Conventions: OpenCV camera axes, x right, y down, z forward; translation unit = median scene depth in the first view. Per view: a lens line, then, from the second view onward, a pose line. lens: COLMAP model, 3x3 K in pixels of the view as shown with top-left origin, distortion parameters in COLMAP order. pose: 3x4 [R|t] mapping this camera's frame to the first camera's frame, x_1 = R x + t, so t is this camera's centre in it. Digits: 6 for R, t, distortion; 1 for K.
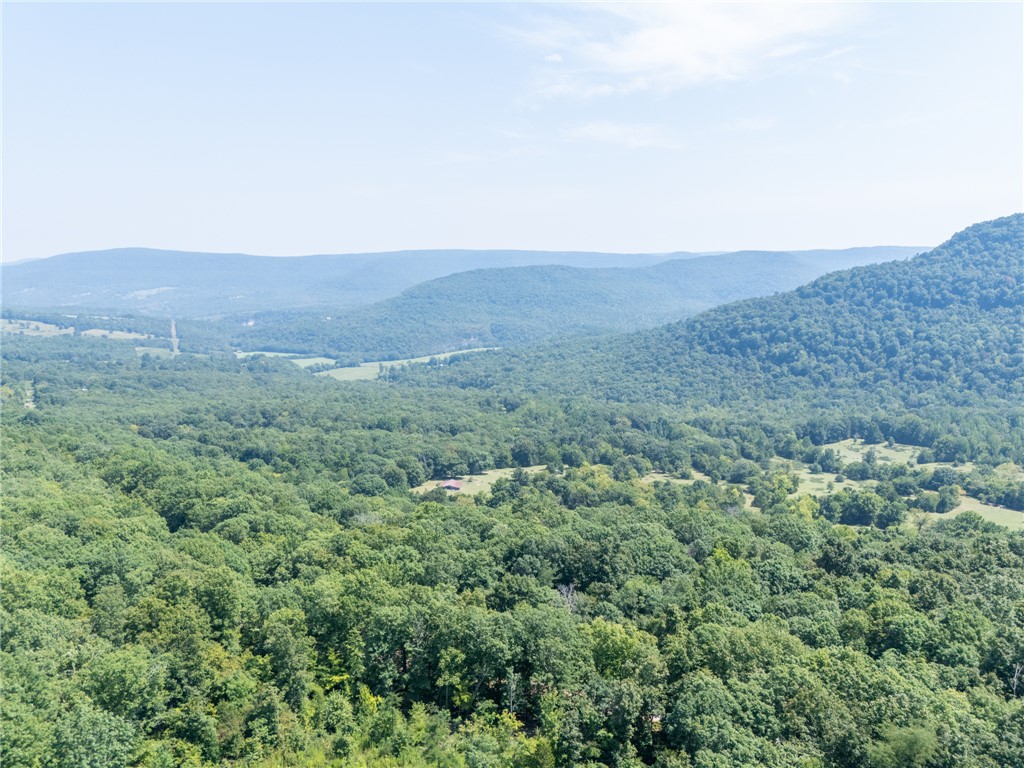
lens RADIAL K [[756.2, 0, 513.4], [0, 756.2, 386.0], [0, 0, 1]] dist [0.071988, -0.064756]
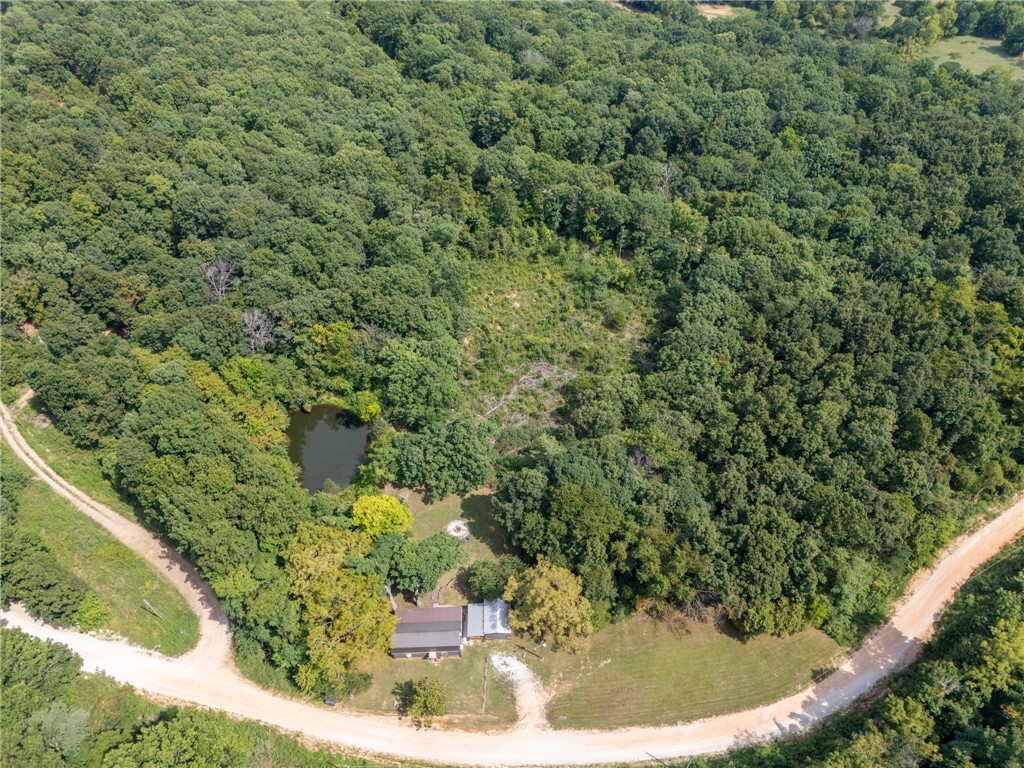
lens RADIAL K [[756.2, 0, 513.4], [0, 756.2, 386.0], [0, 0, 1]] dist [0.071988, -0.064756]
pose [[0.984476, 0.130514, -0.117358, 0.000549], [-0.016959, 0.736238, 0.676510, -0.495145], [0.174697, -0.664017, 0.727023, -0.543283]]
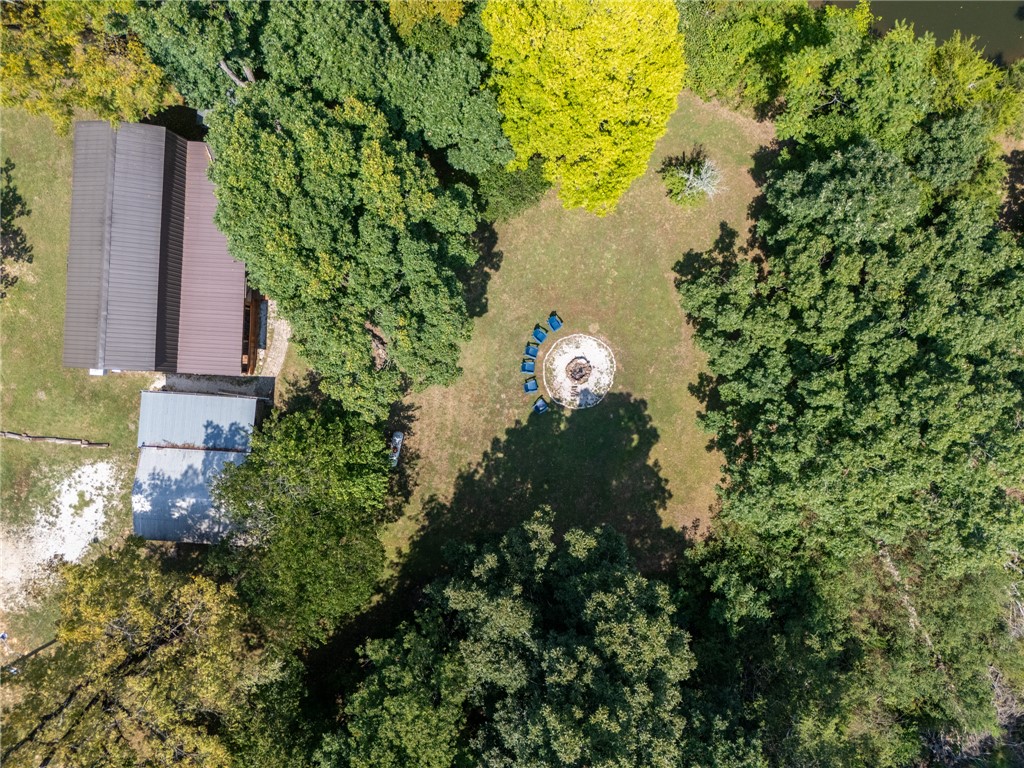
lens RADIAL K [[756.2, 0, 513.4], [0, 756.2, 386.0], [0, 0, 1]] dist [0.071988, -0.064756]
pose [[-0.257432, 0.966288, 0.003968, -0.160530], [-0.148139, -0.043523, 0.988008, 0.060684], [0.954874, 0.253757, 0.154349, 0.001771]]
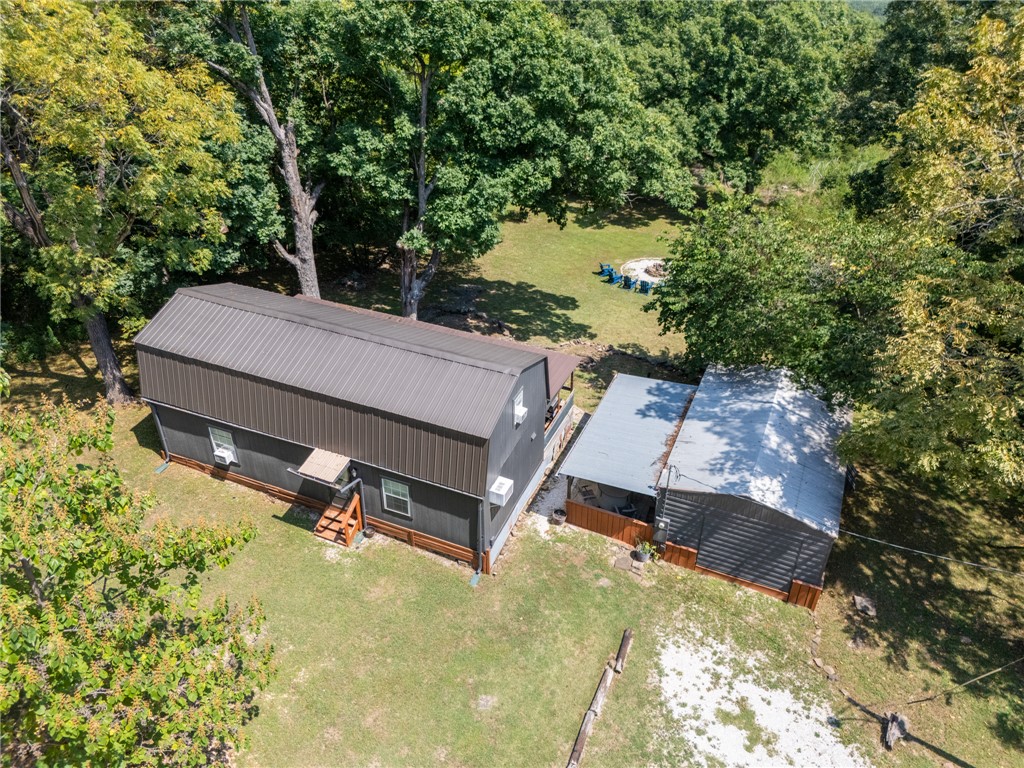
lens RADIAL K [[756.2, 0, 513.4], [0, 756.2, 386.0], [0, 0, 1]] dist [0.071988, -0.064756]
pose [[0.818224, 0.328458, -0.471831, -0.063027], [-0.090234, 0.883921, 0.458849, 0.268250], [0.567774, -0.332866, 0.752883, -0.199553]]
